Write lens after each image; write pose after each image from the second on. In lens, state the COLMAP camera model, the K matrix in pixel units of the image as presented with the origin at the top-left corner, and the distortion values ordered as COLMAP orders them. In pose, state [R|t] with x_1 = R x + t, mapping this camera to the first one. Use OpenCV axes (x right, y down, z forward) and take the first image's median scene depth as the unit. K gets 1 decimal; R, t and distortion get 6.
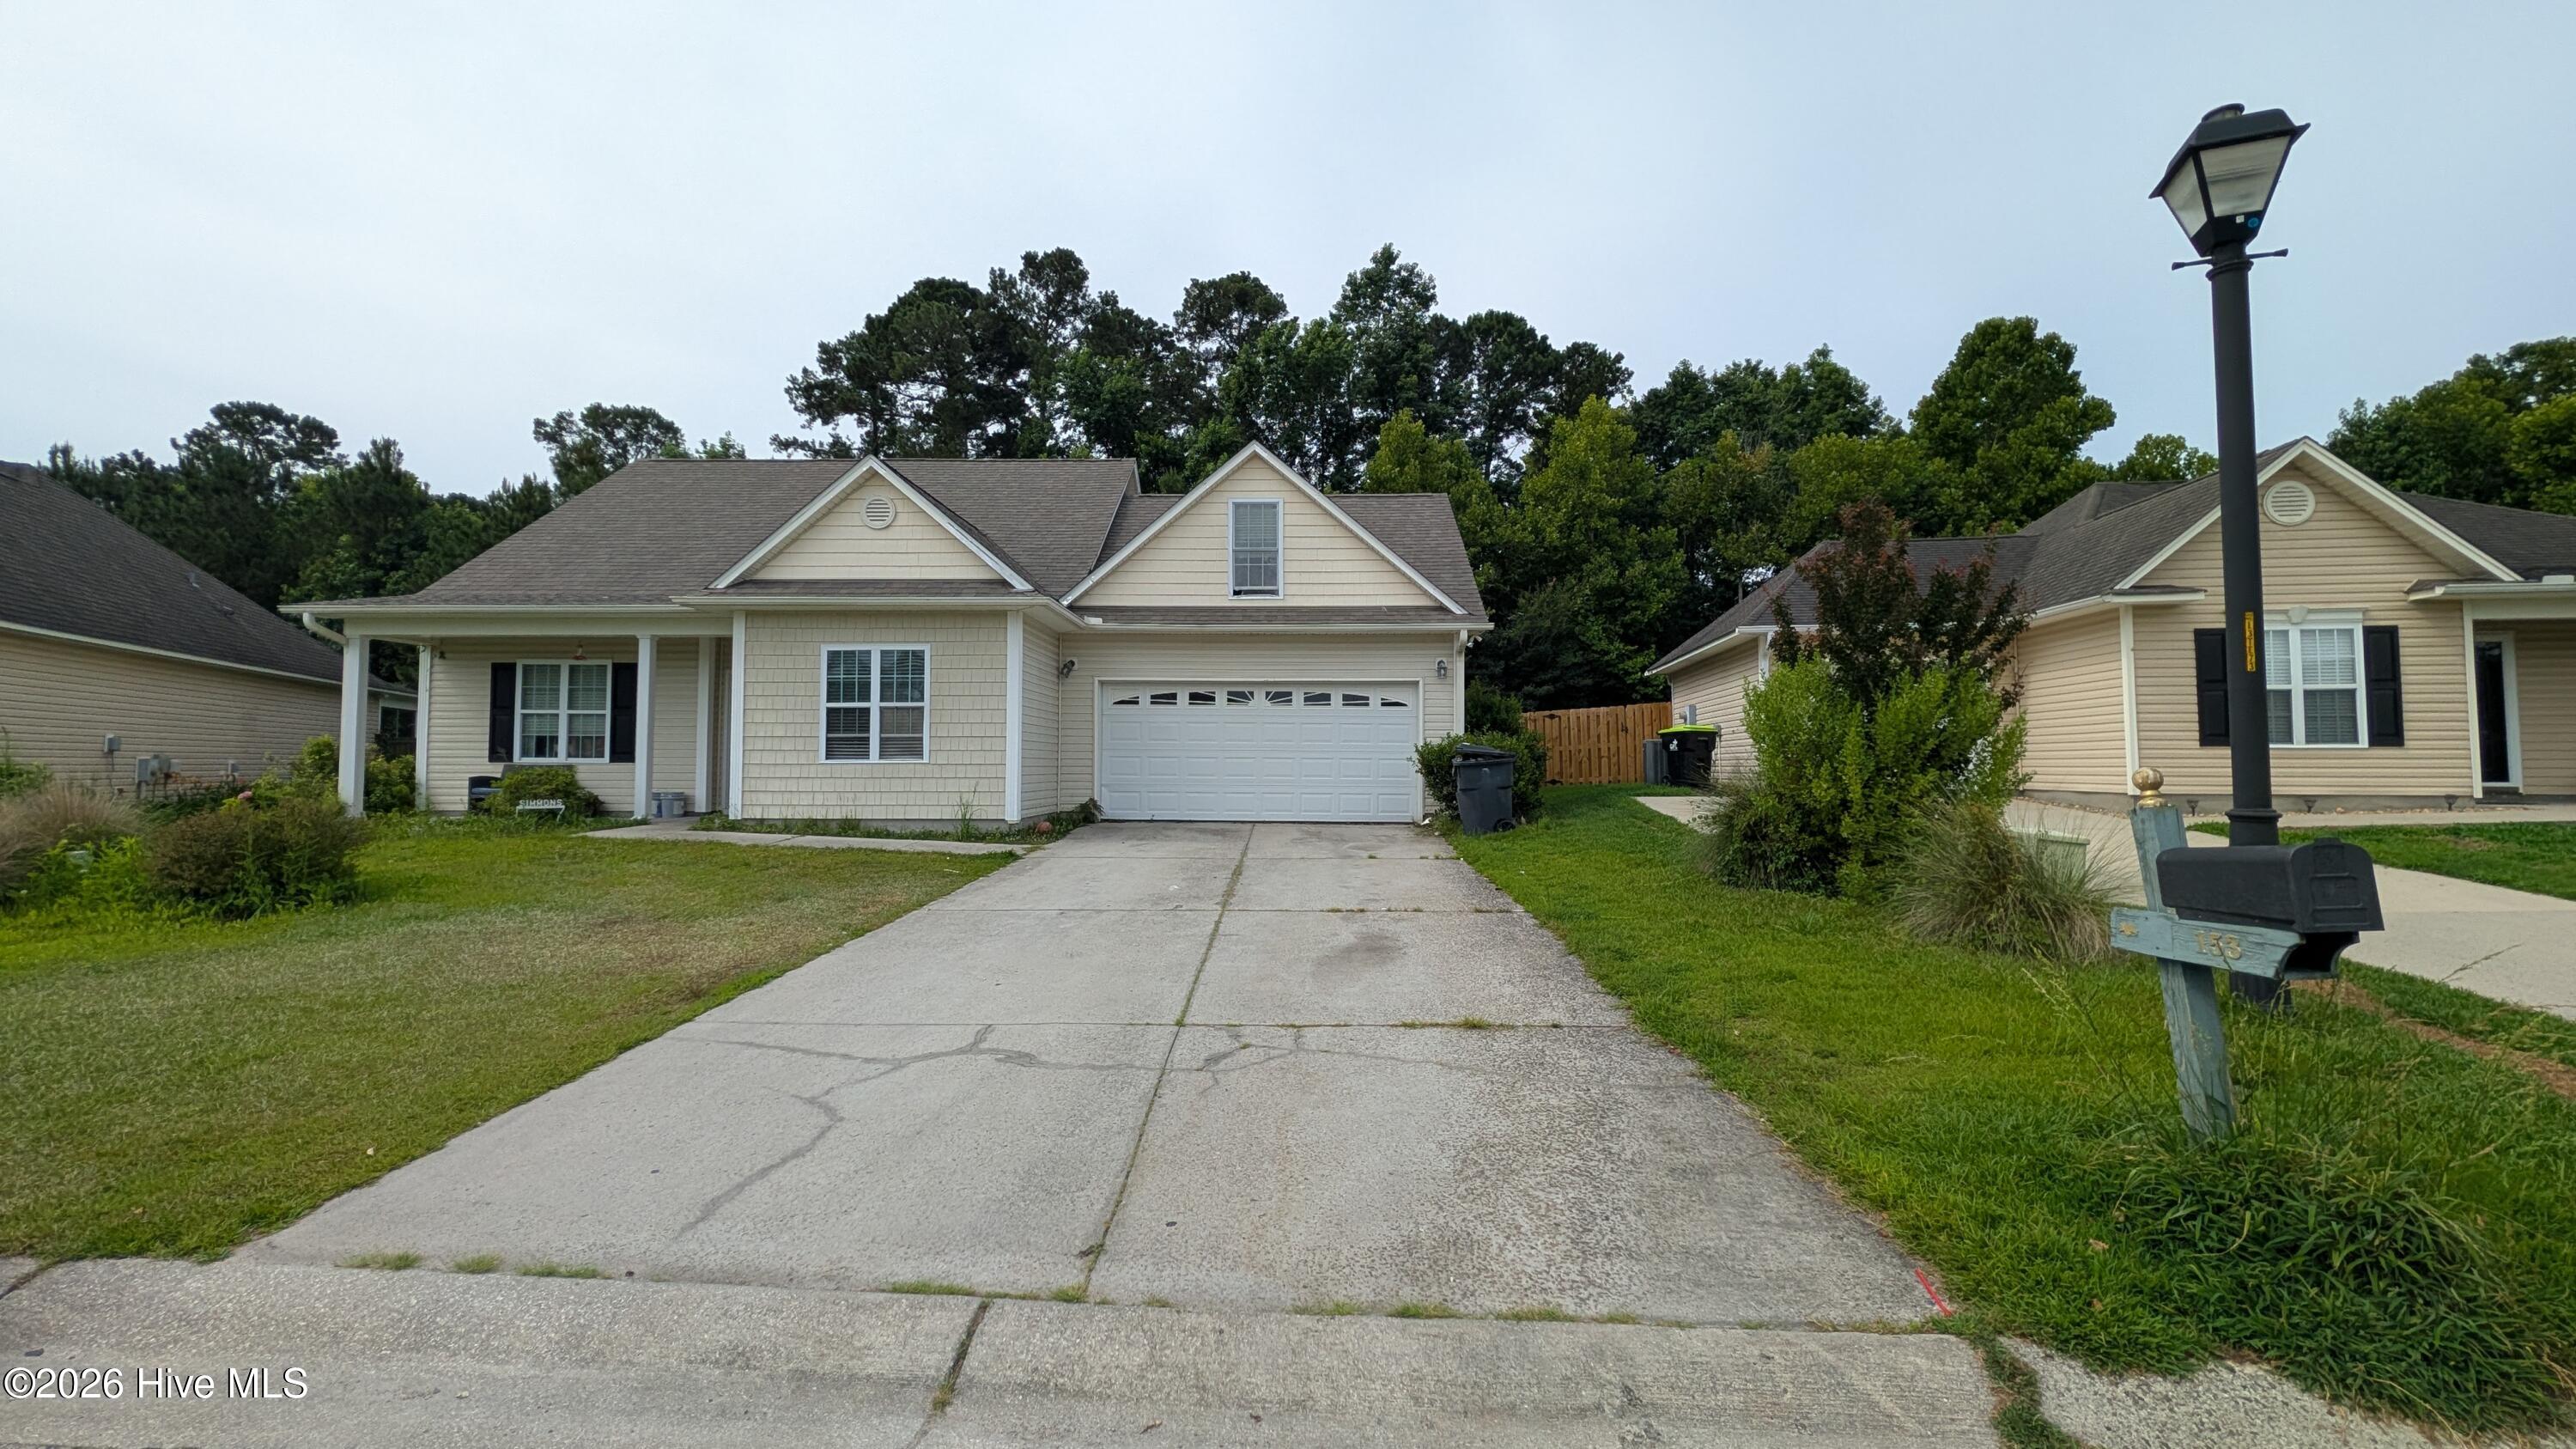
lens RADIAL K [[992.1, 0, 1295.3], [0, 992.1, 730.3], [0, 0, 1]] dist [0.002679, 0.000134]
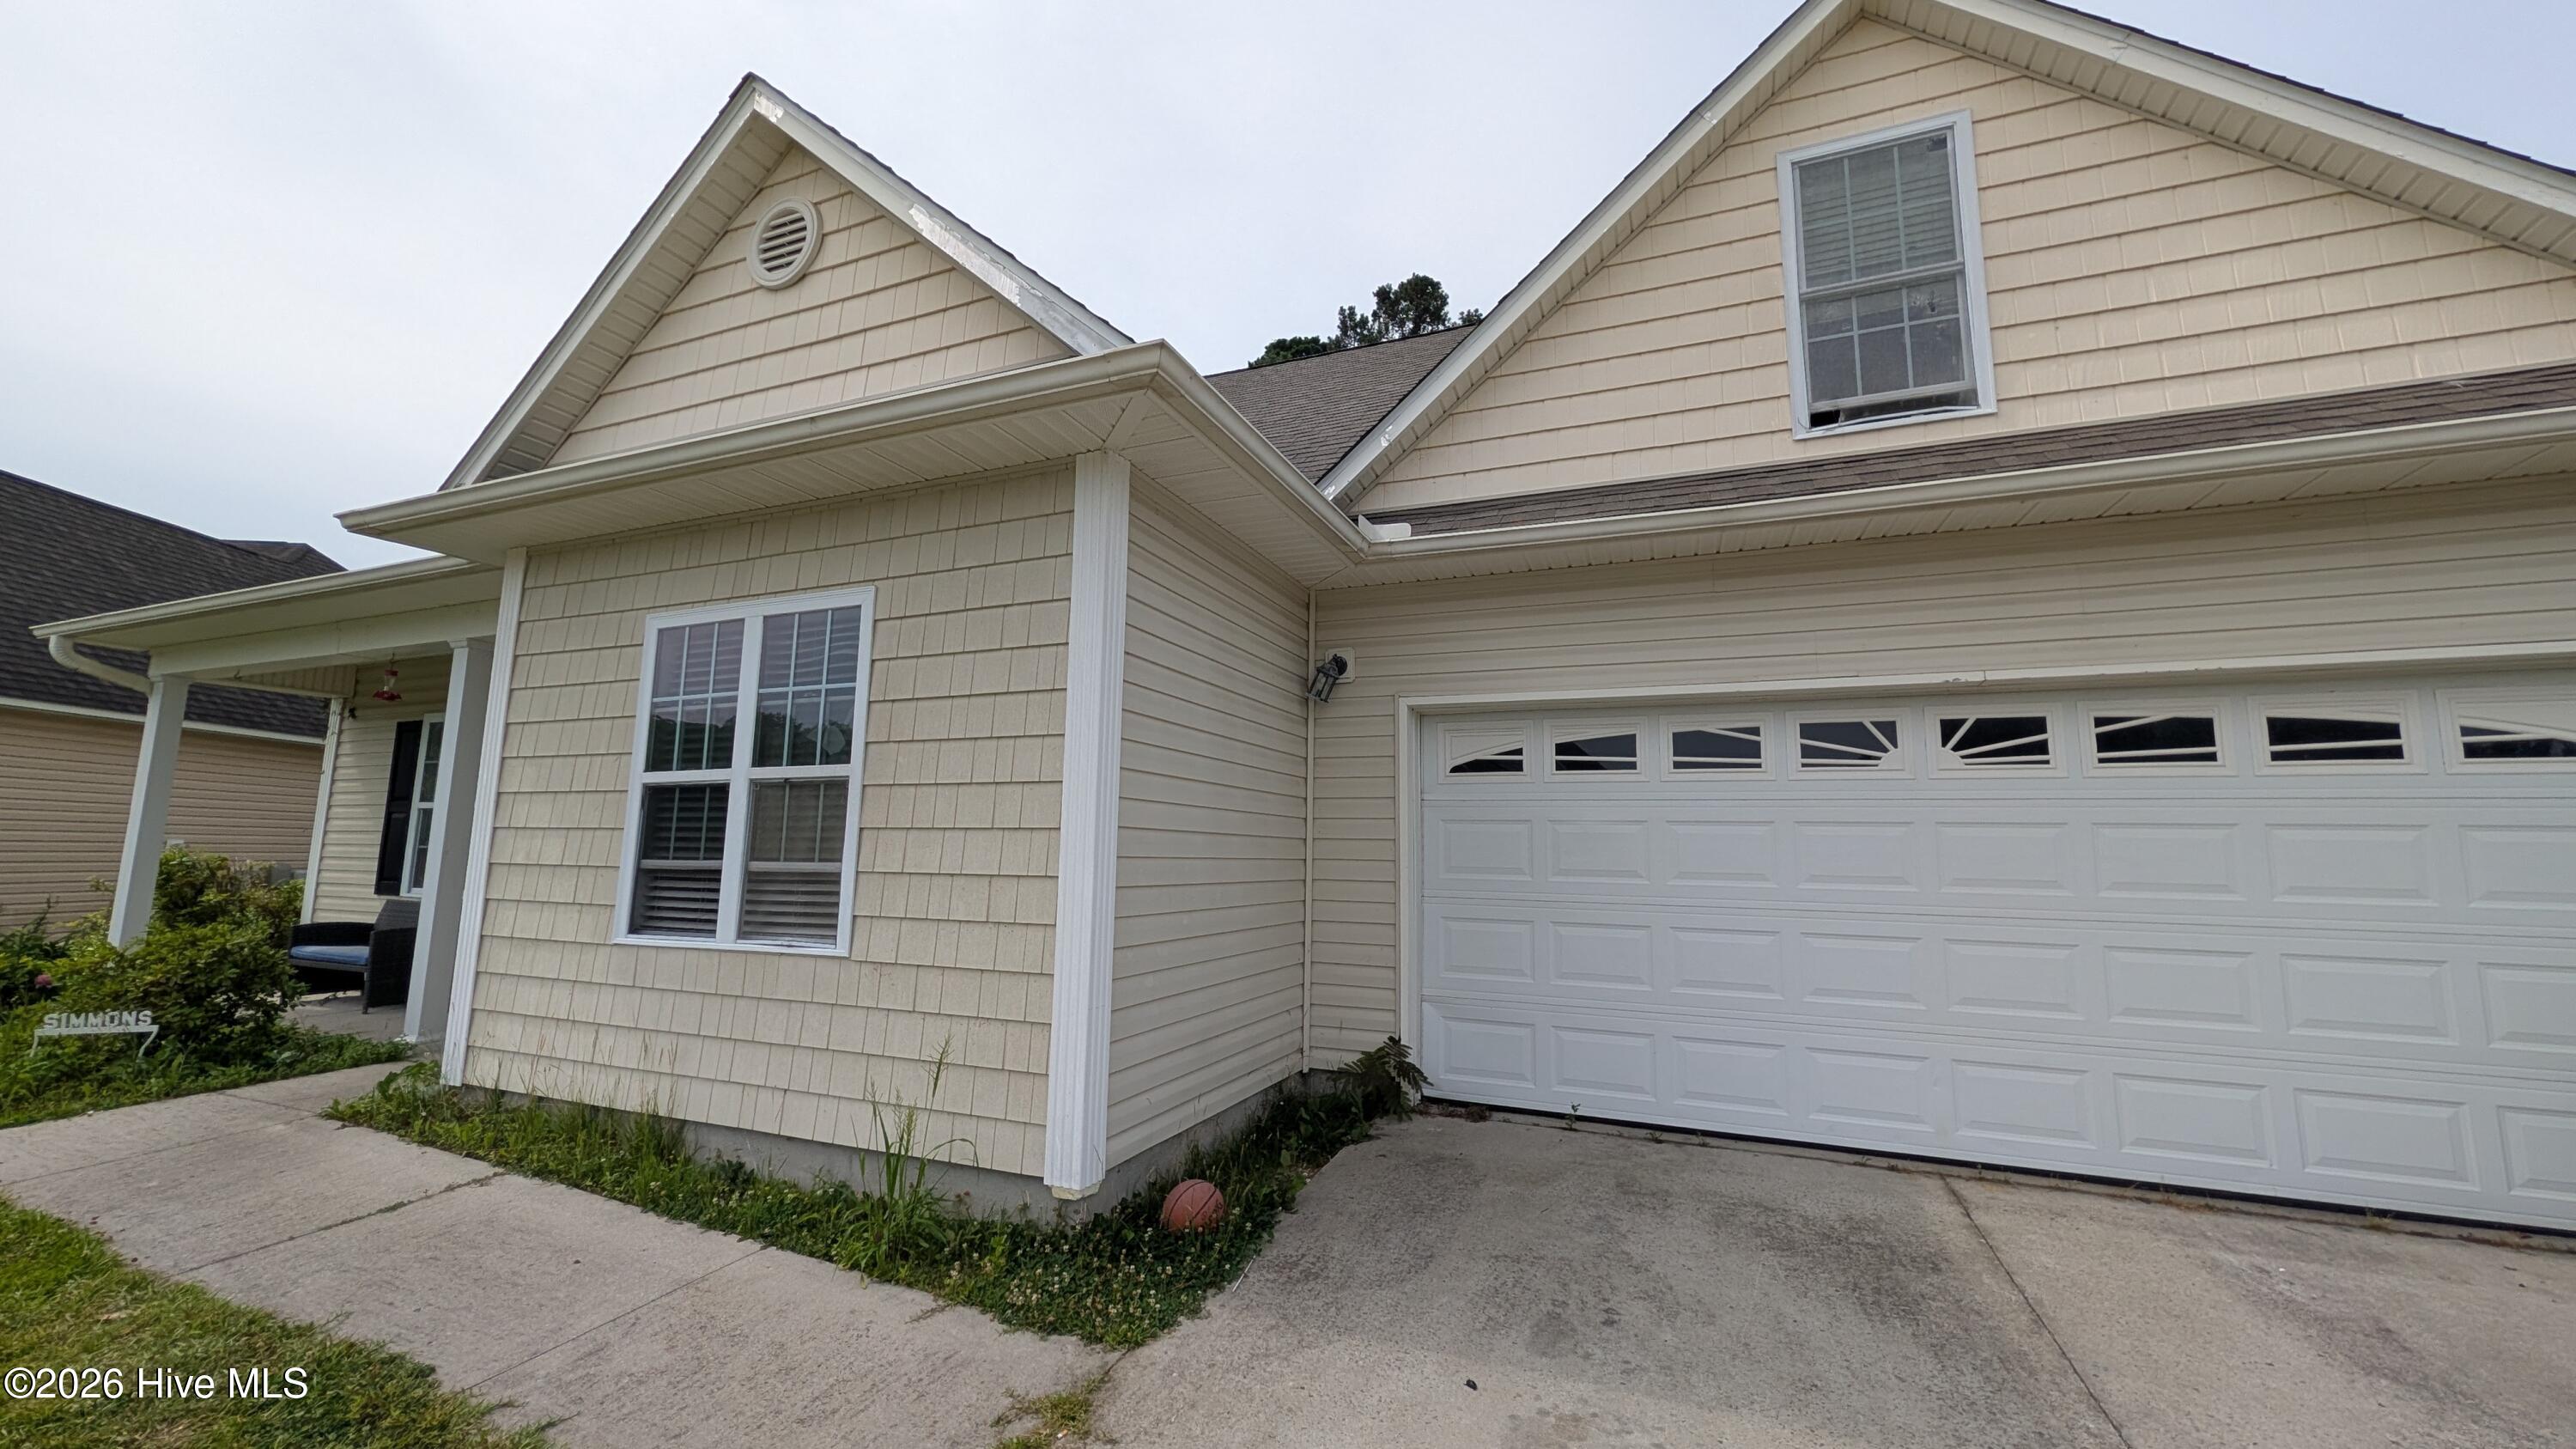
lens RADIAL K [[992.1, 0, 1295.3], [0, 992.1, 730.3], [0, 0, 1]] dist [0.002679, 0.000134]
pose [[0.930083, -0.035778, -0.365603, -0.104457], [0.001504, 0.995608, -0.093605, -0.007582], [0.367346, 0.086510, 0.926052, 0.648389]]
